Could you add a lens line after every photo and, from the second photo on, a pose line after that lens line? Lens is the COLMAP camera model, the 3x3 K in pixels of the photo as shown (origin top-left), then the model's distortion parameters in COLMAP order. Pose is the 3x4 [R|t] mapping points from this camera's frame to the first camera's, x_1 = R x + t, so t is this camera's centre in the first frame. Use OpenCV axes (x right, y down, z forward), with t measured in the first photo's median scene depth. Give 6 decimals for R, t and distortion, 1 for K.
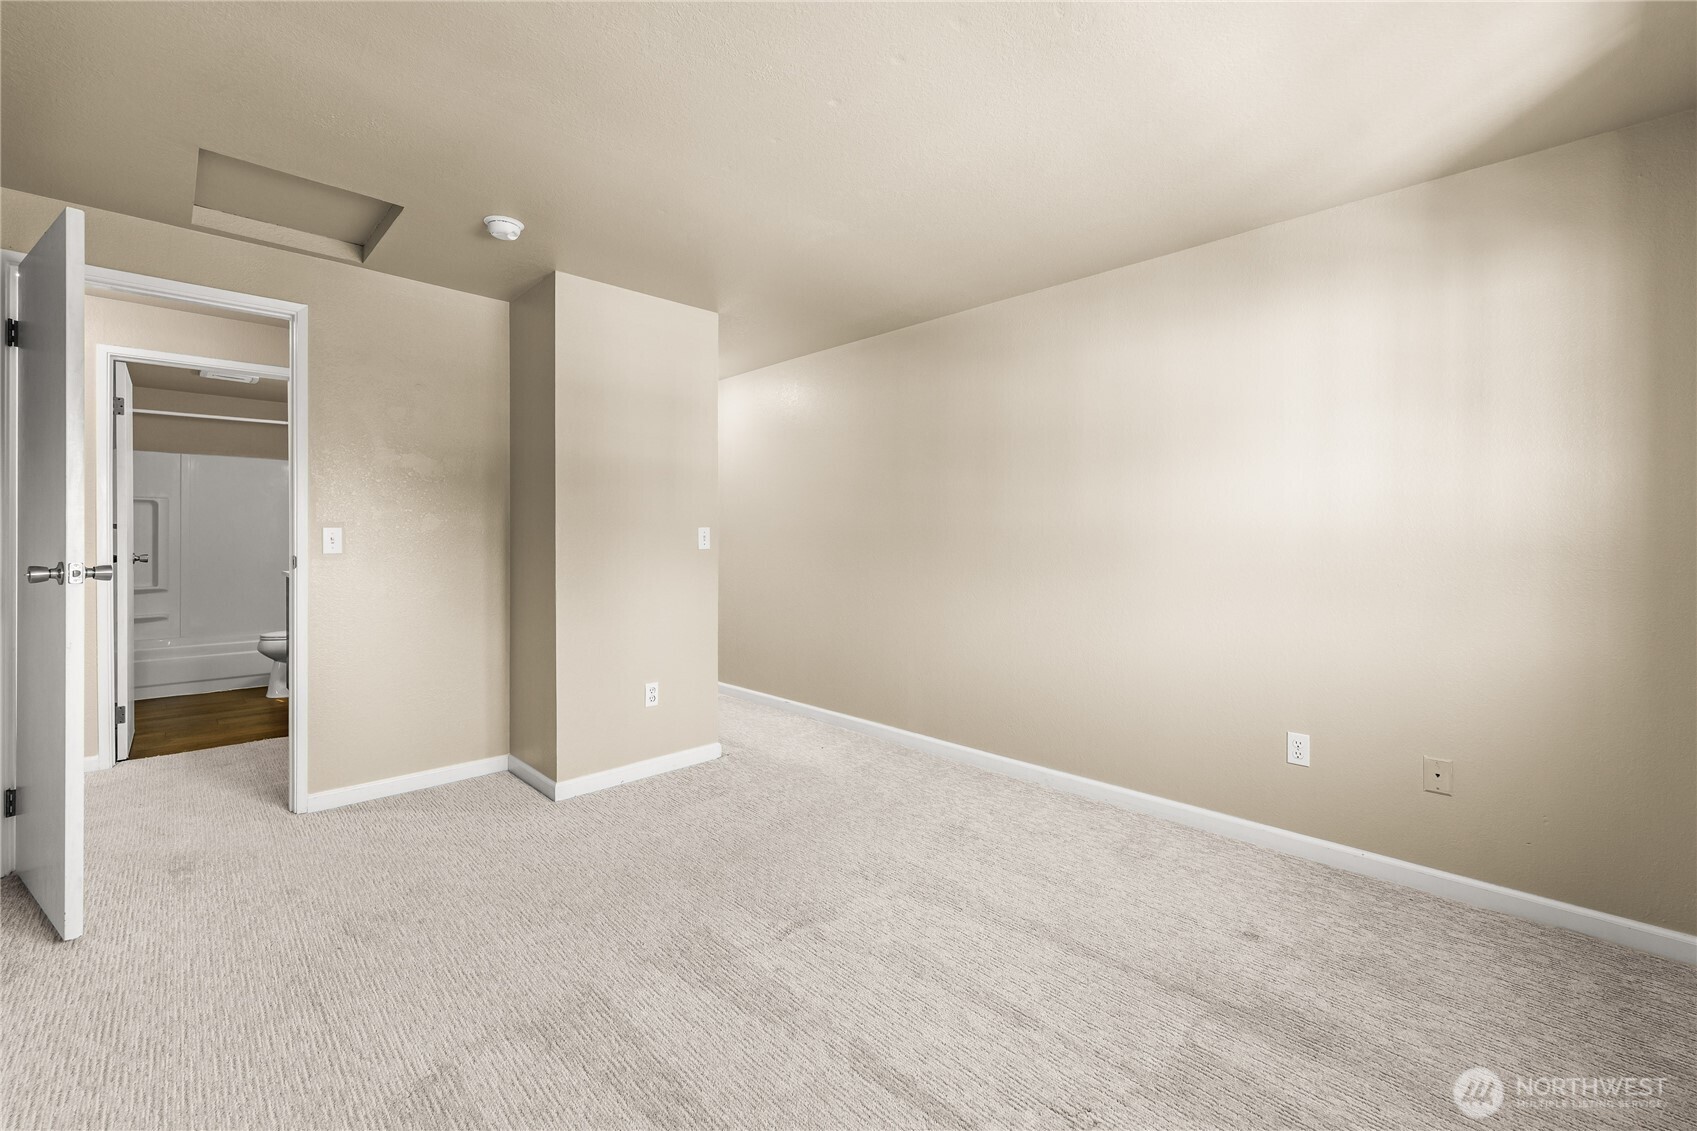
lens RADIAL K [[709.6, 0, 824.8], [0, 709.6, 545.1], [0, 0, 1]] dist [-0.000342, -0.000050]
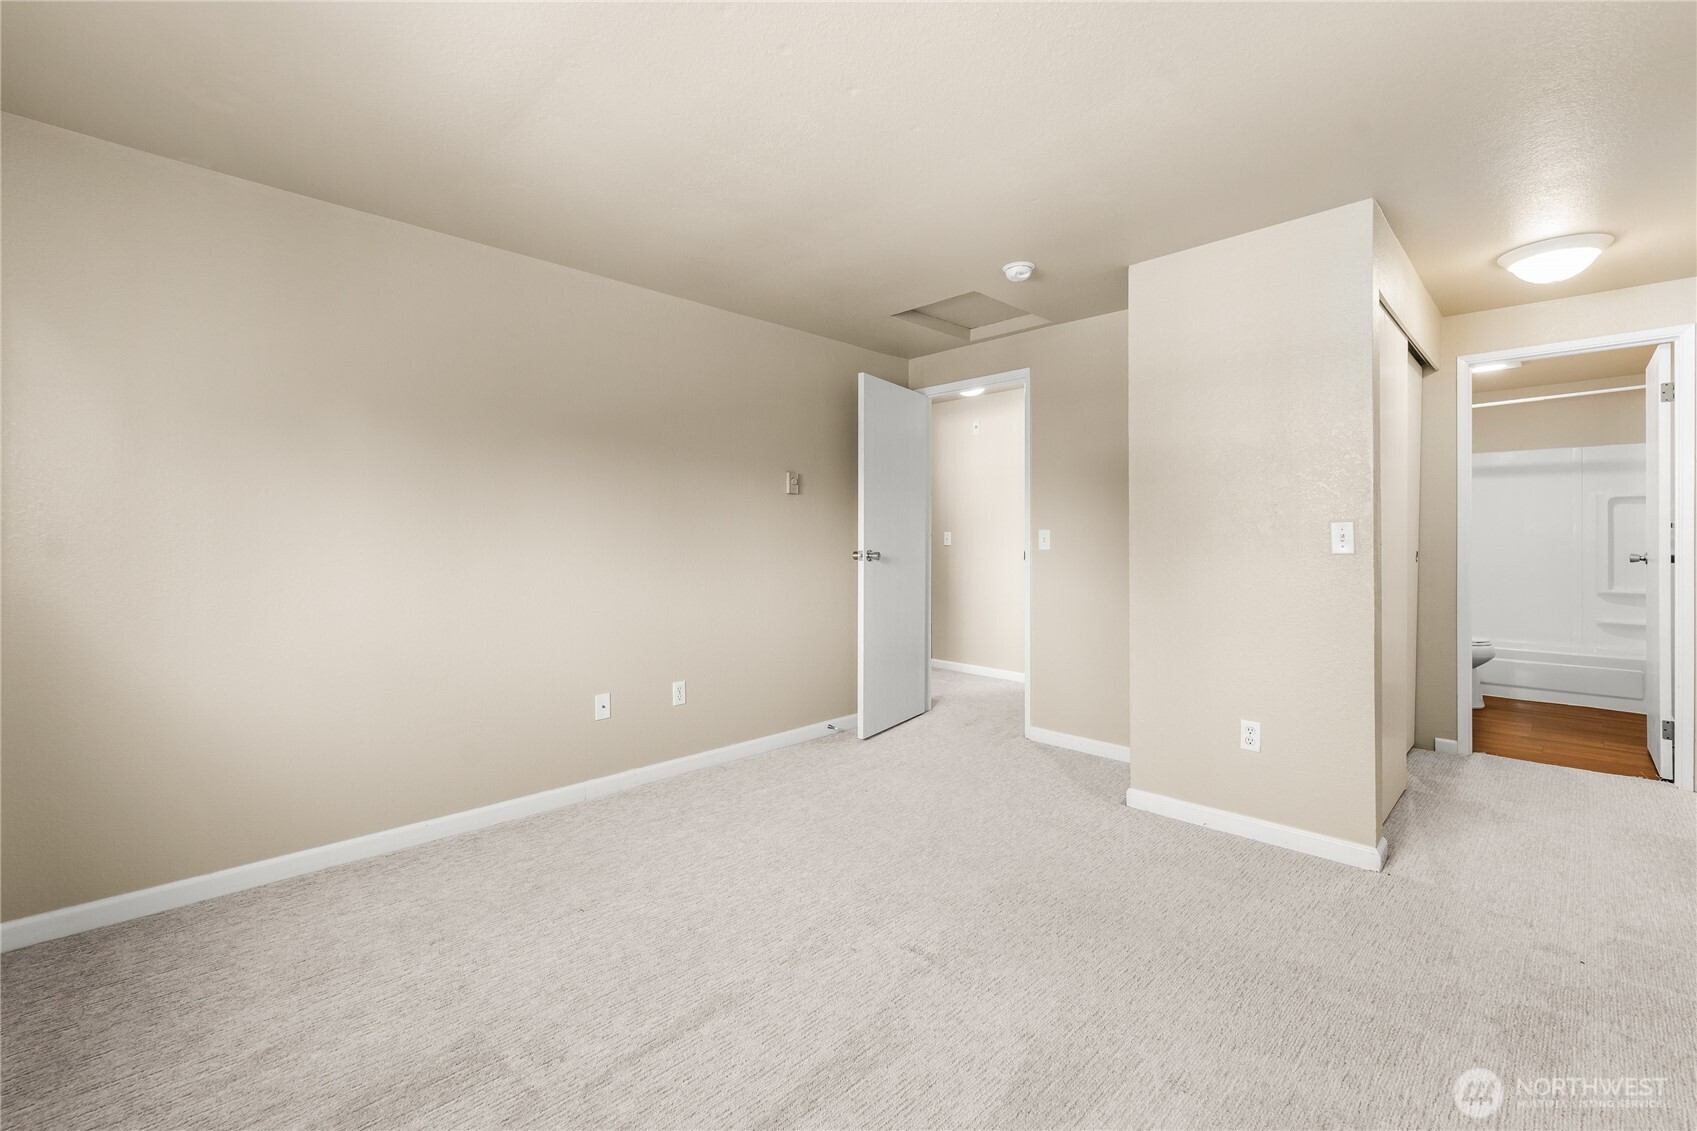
lens RADIAL K [[714.2, 0, 847.0], [0, 714.2, 542.7], [0, 0, 1]] dist [0.000124, -0.000001]
pose [[0.023270, 0.007481, -0.999701, 0.691787], [-0.009169, 0.999932, 0.007269, -0.008575], [0.999687, 0.008998, 0.023337, 0.672690]]
